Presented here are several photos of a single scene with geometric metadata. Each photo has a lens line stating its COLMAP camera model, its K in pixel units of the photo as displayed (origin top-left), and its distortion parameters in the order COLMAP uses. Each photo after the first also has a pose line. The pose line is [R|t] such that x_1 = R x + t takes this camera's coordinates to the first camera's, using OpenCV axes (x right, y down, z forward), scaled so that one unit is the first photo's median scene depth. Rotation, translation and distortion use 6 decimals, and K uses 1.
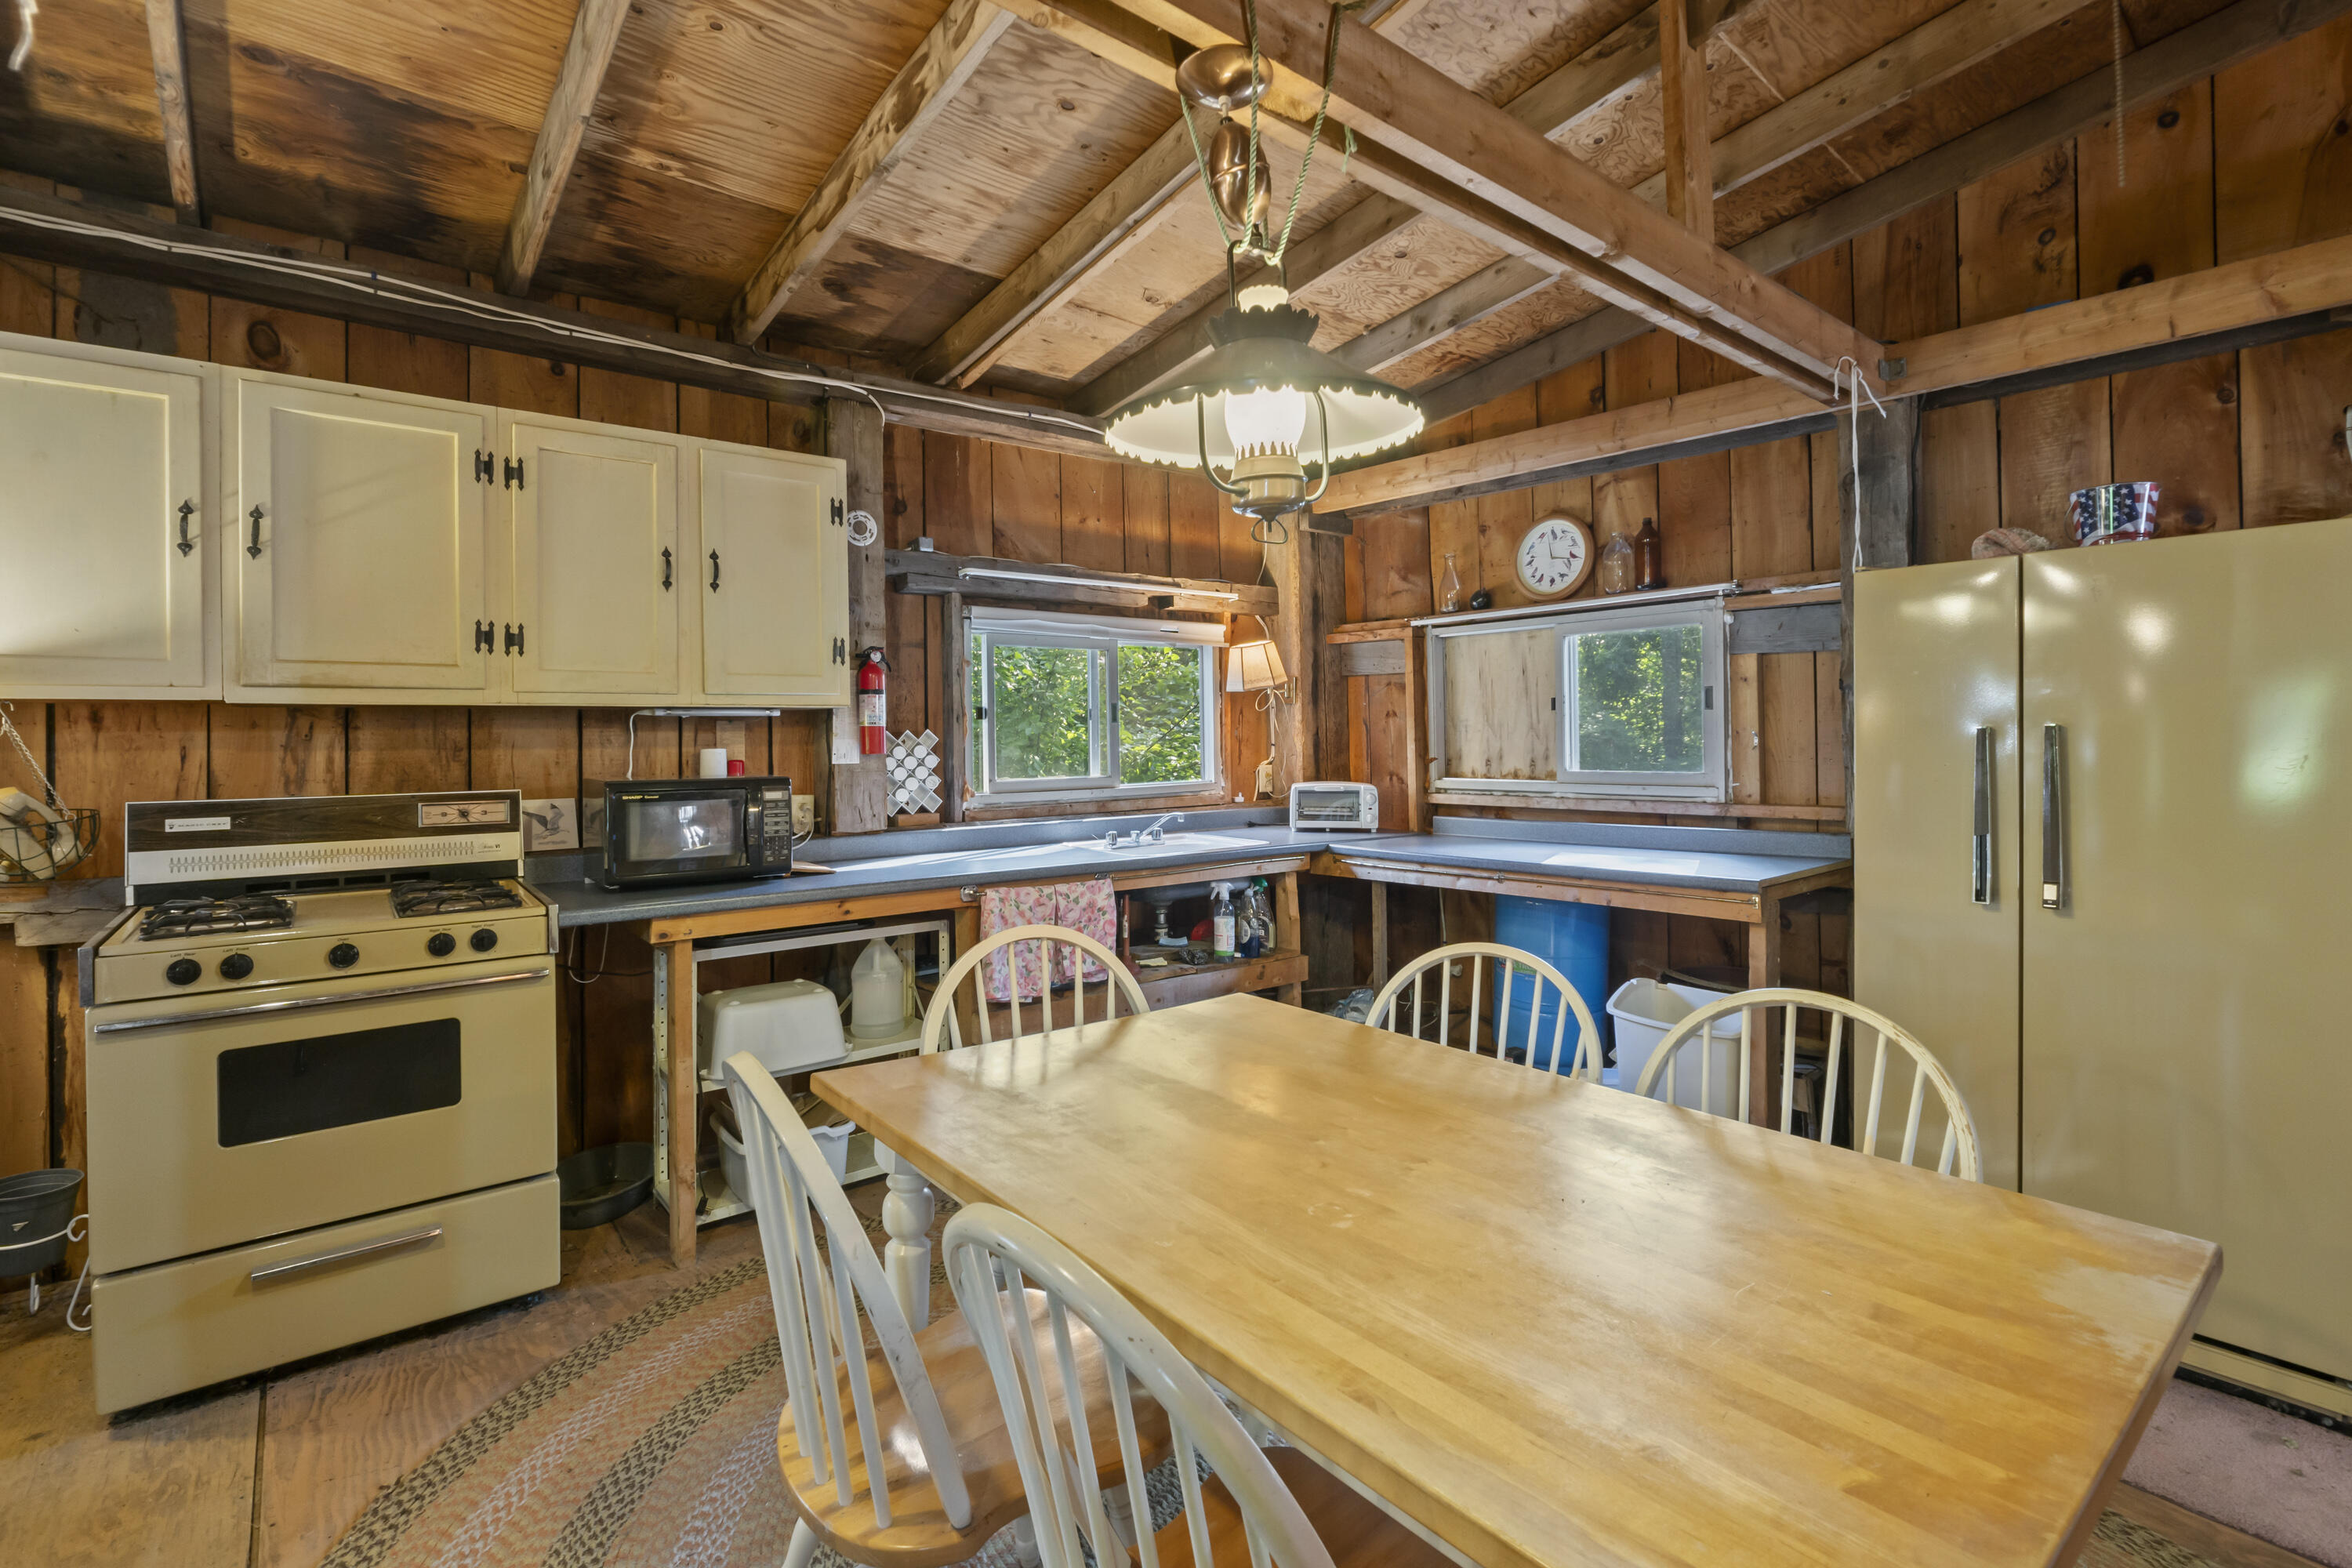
lens RADIAL K [[1060.6, 0, 1186.2], [0, 1060.6, 735.0], [0, 0, 1]] dist [-0.006441, 0.000202]
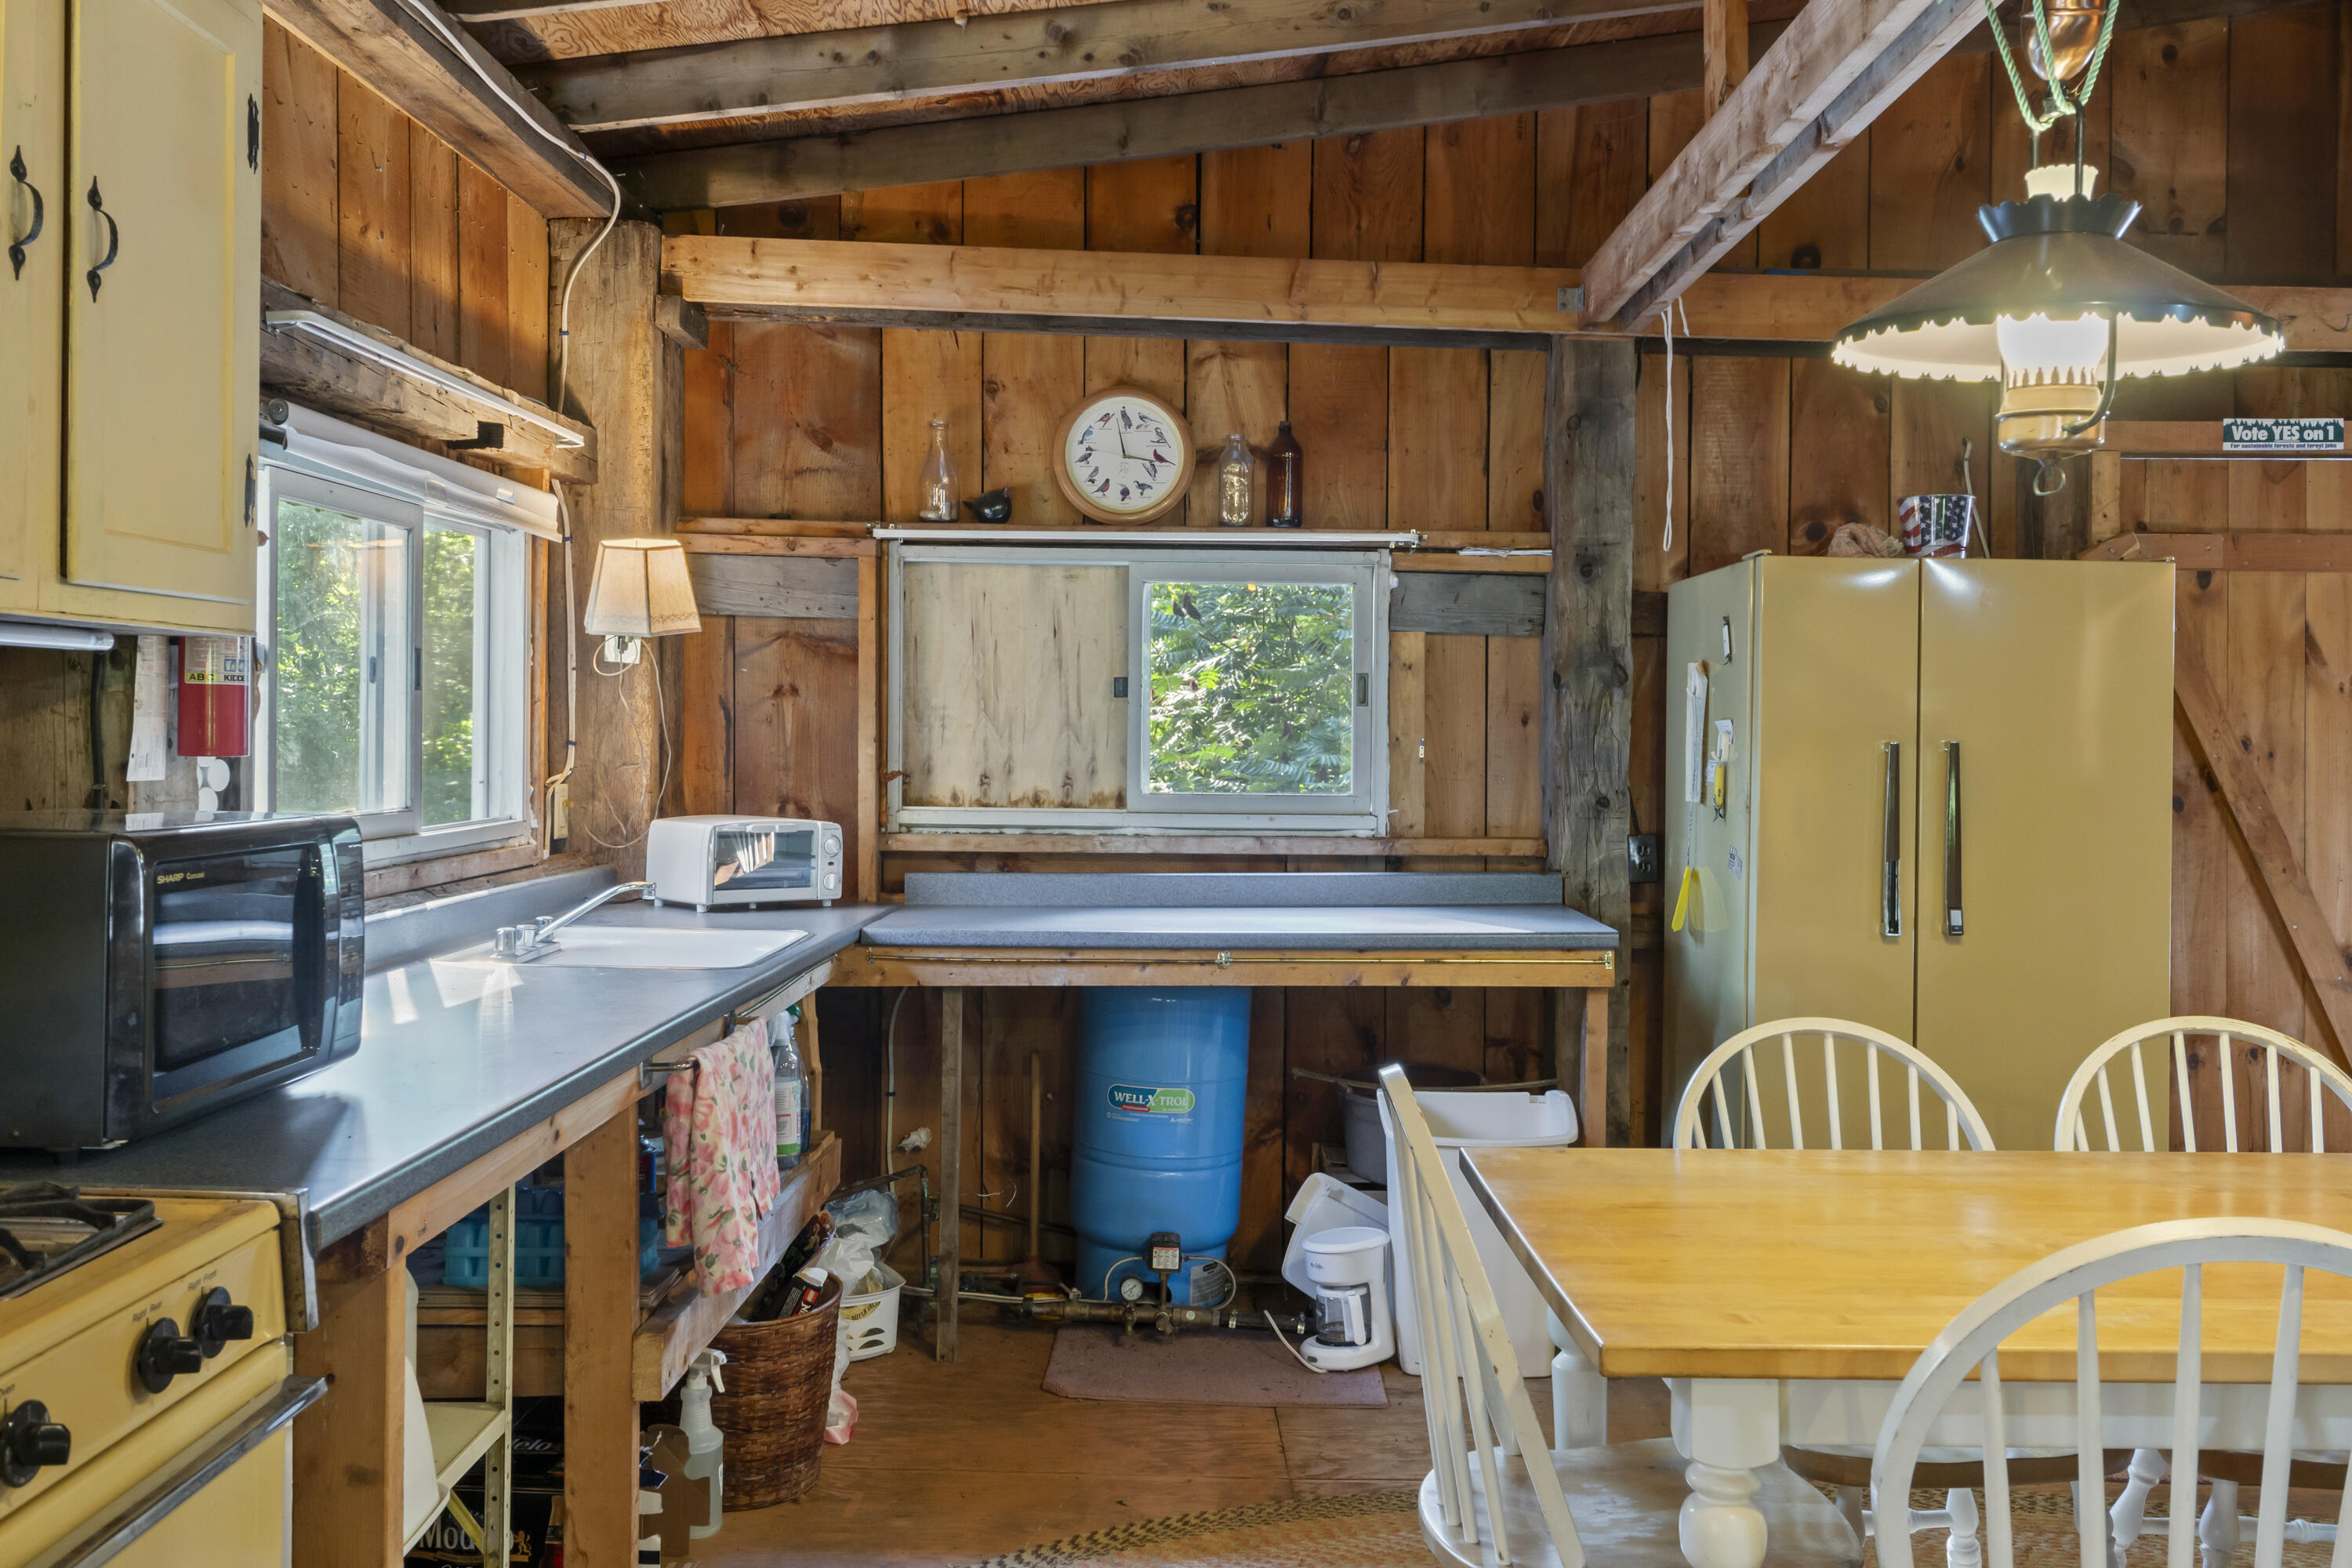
lens RADIAL K [[2022.5, 0, 1176.9], [0, 2022.5, 733.6], [0, 0, 1]] dist [0.004556, -0.005058]
pose [[0.630709, 0.020481, 0.775749, -0.612402], [-0.022660, 0.999711, -0.007970, 0.007581], [-0.775689, -0.012551, 0.630991, 0.229270]]
